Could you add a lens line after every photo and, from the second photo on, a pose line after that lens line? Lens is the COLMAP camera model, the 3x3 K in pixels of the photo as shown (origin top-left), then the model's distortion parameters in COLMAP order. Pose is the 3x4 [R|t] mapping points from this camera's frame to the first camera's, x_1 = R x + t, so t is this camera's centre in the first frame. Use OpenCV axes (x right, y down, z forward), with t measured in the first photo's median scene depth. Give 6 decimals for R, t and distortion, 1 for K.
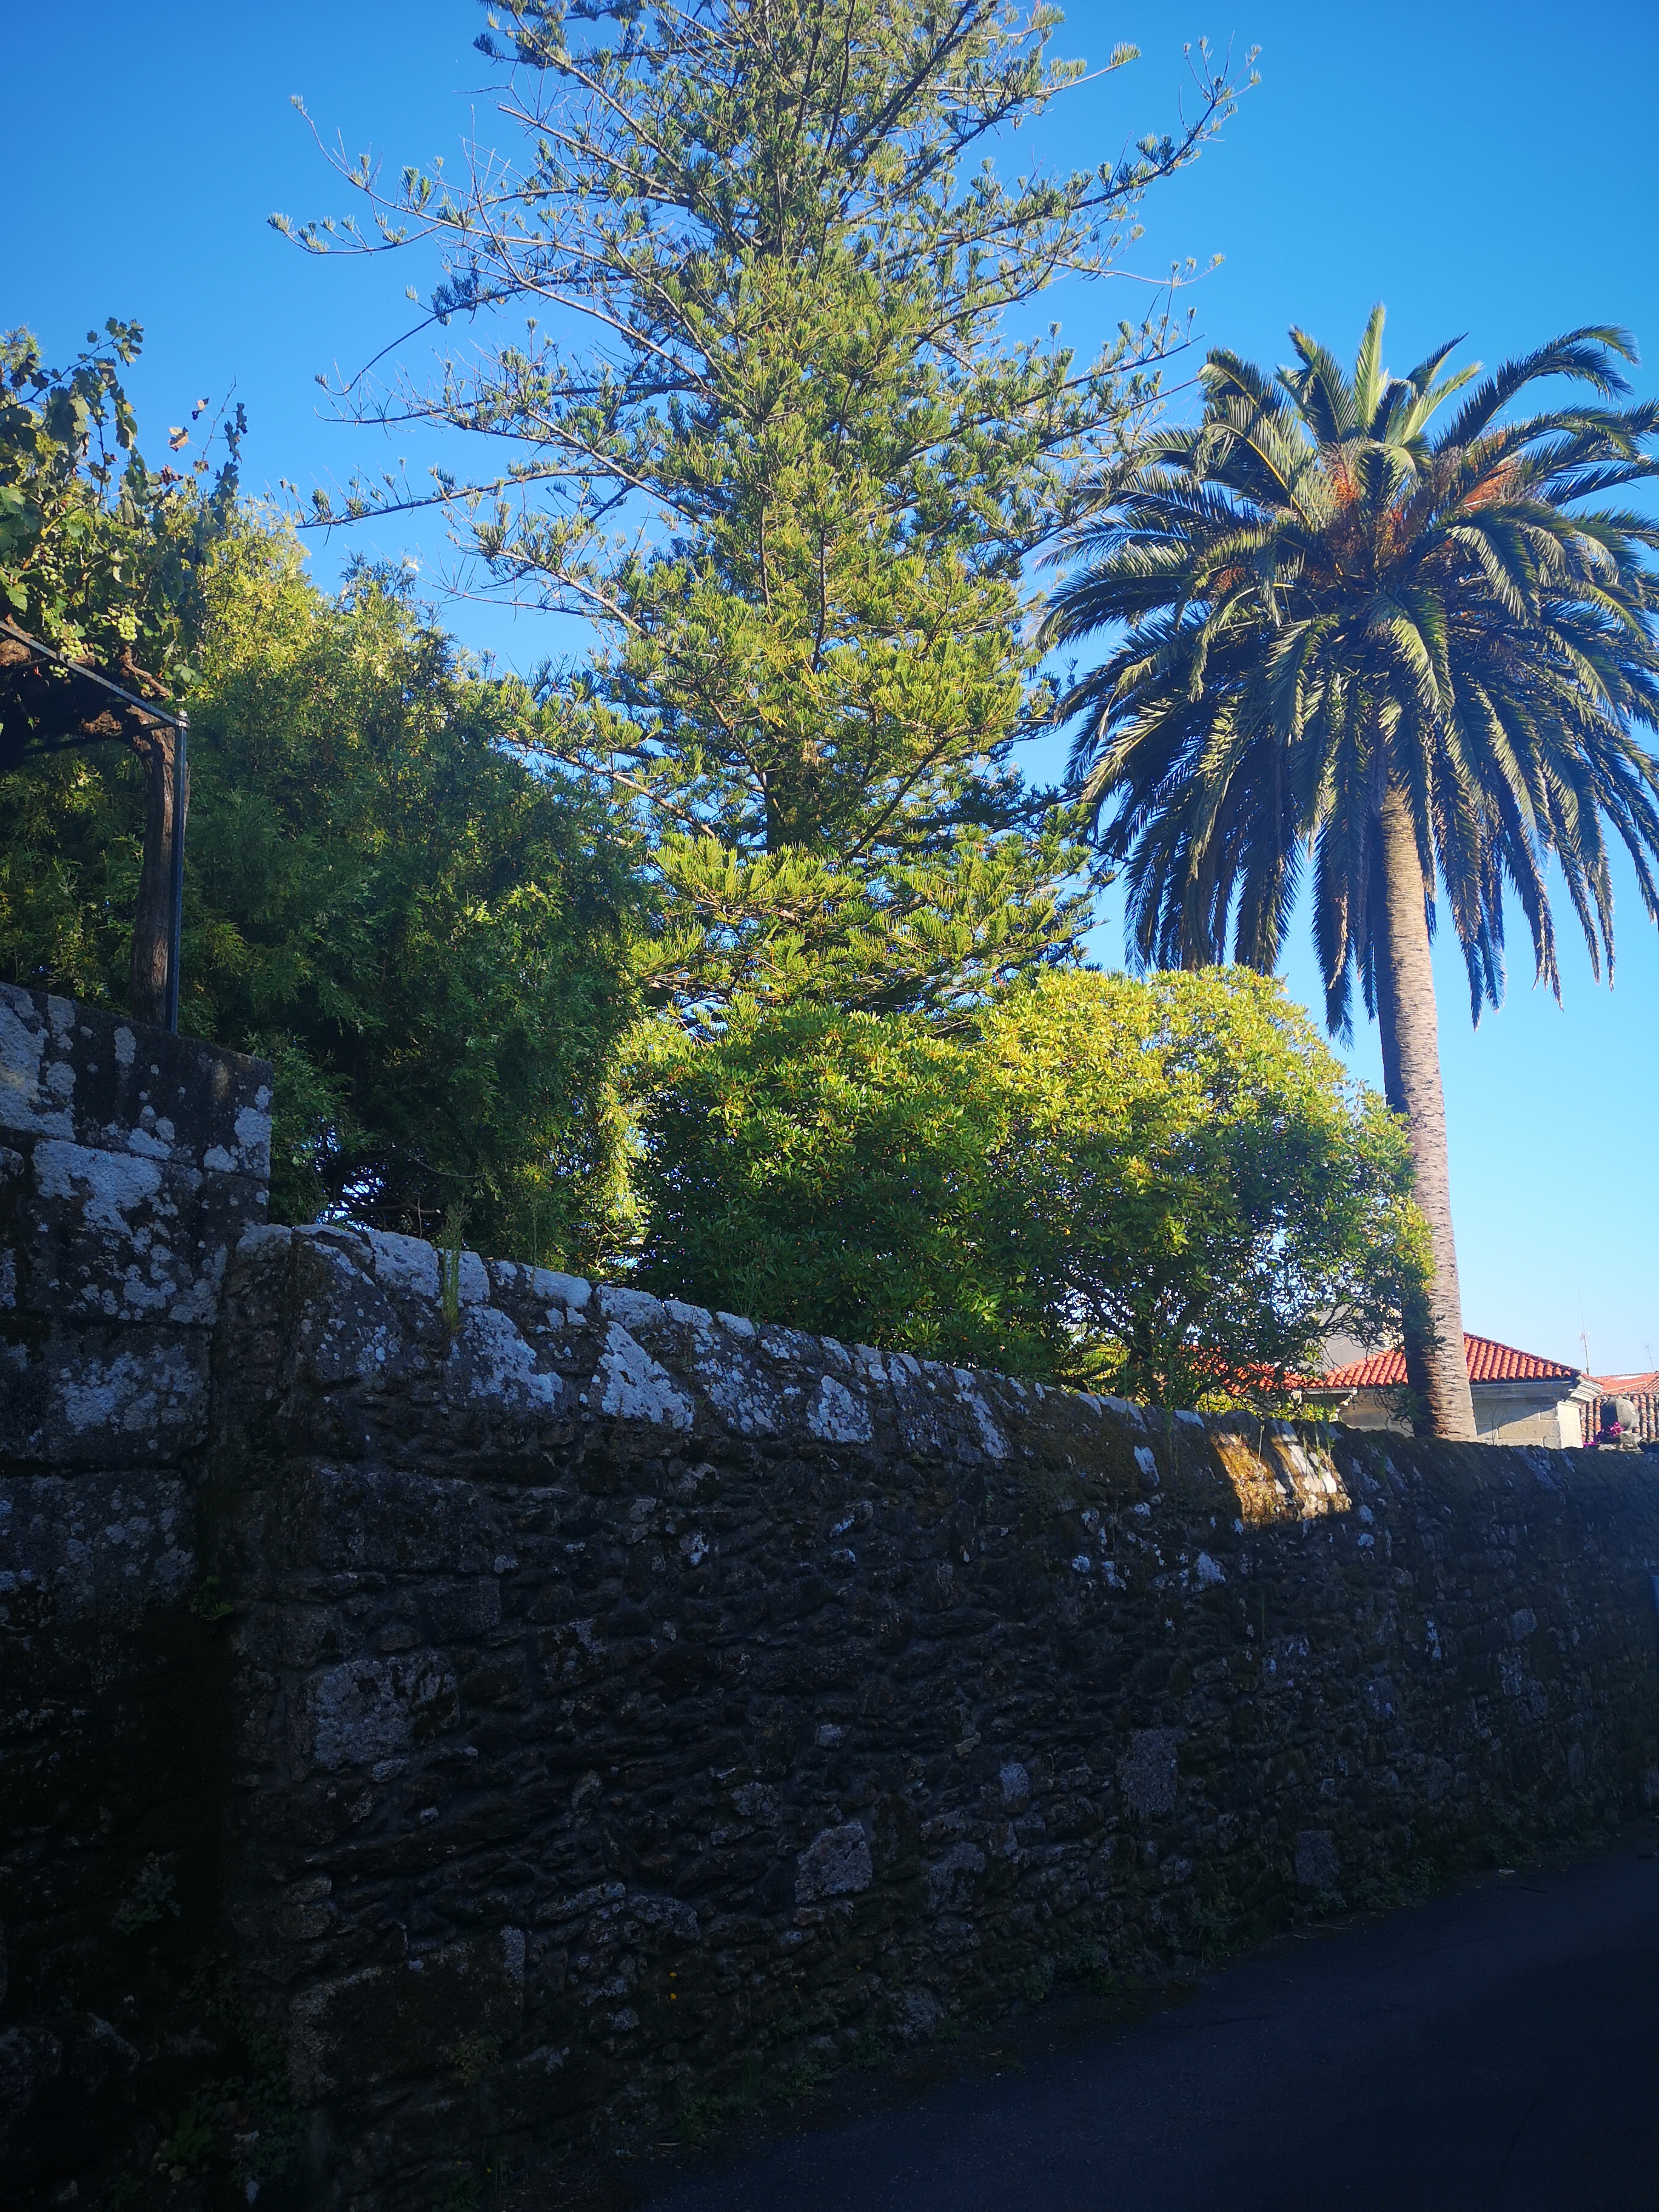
lens RADIAL K [[1681.5, 0, 831.3], [0, 1681.5, 1109.0], [0, 0, 1]] dist [0.065160, -0.058775]
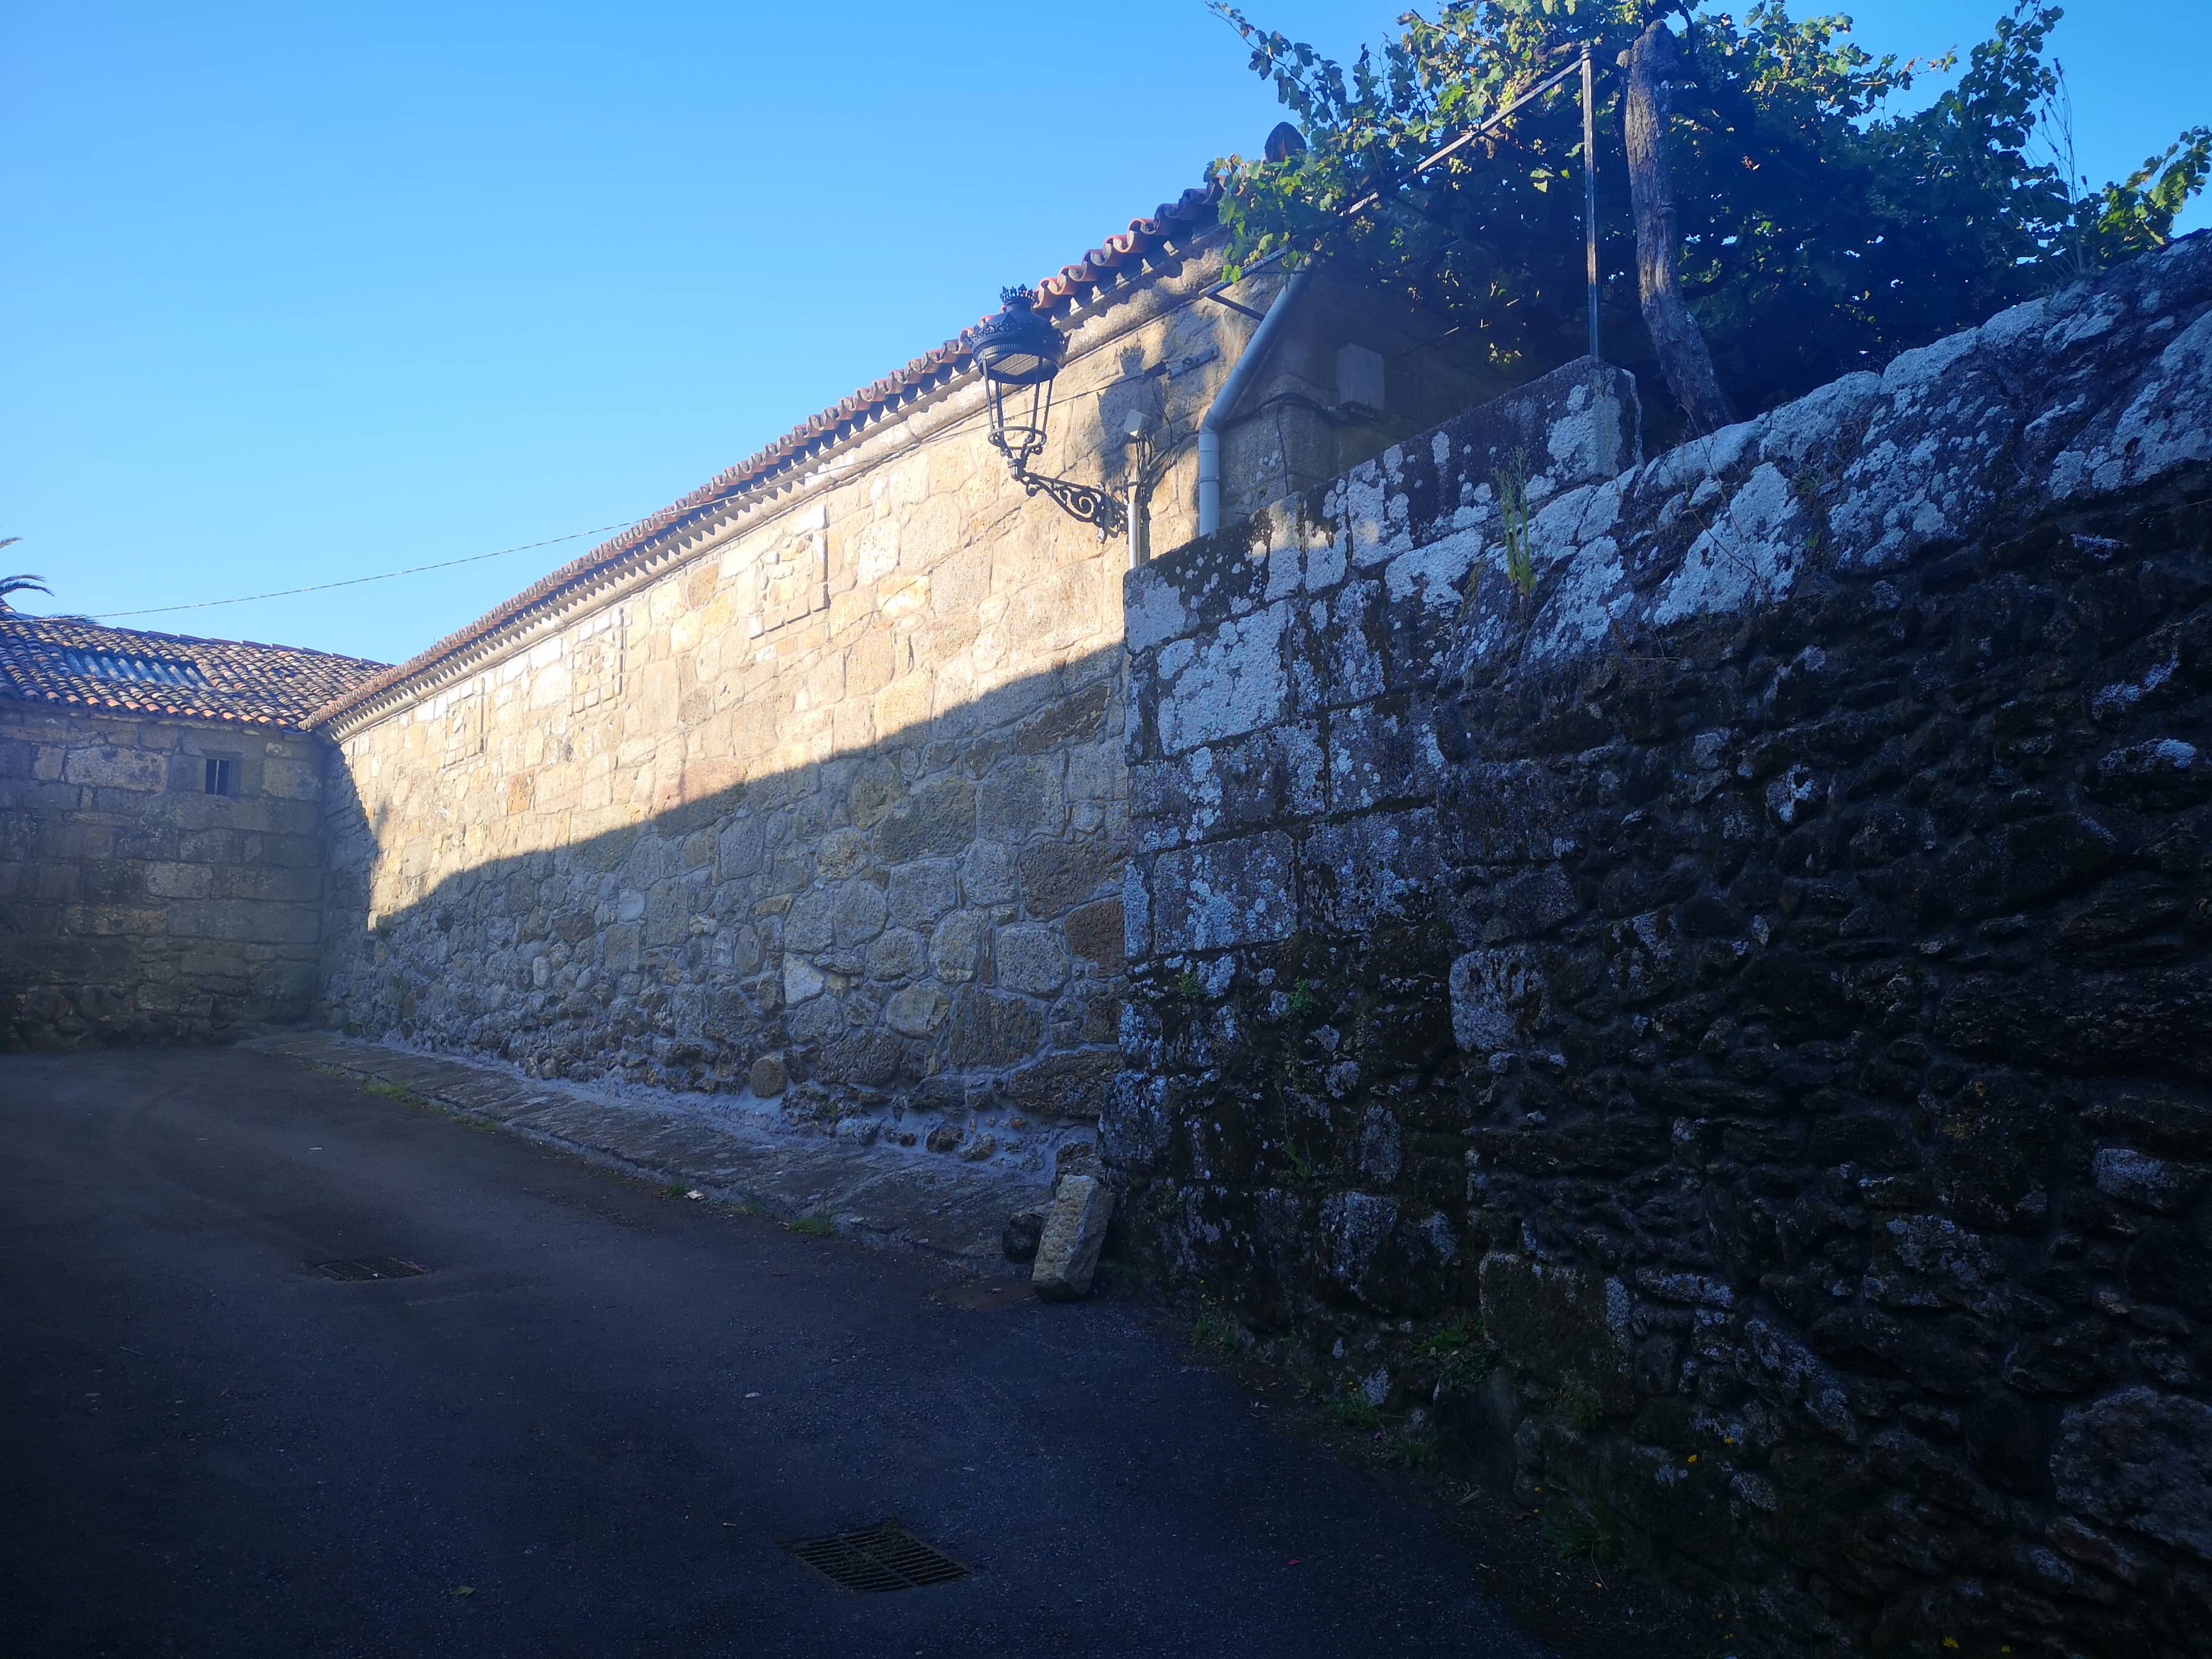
lens RADIAL K [[1681.5, 0, 1105.1], [0, 1681.5, 823.5], [0, 0, 1]] dist [0.065160, -0.058775]
pose [[-0.593944, -0.073138, -0.801175, 0.593439], [0.200882, 0.950832, -0.235722, 0.407199], [0.779023, -0.300947, -0.550049, 1.285017]]
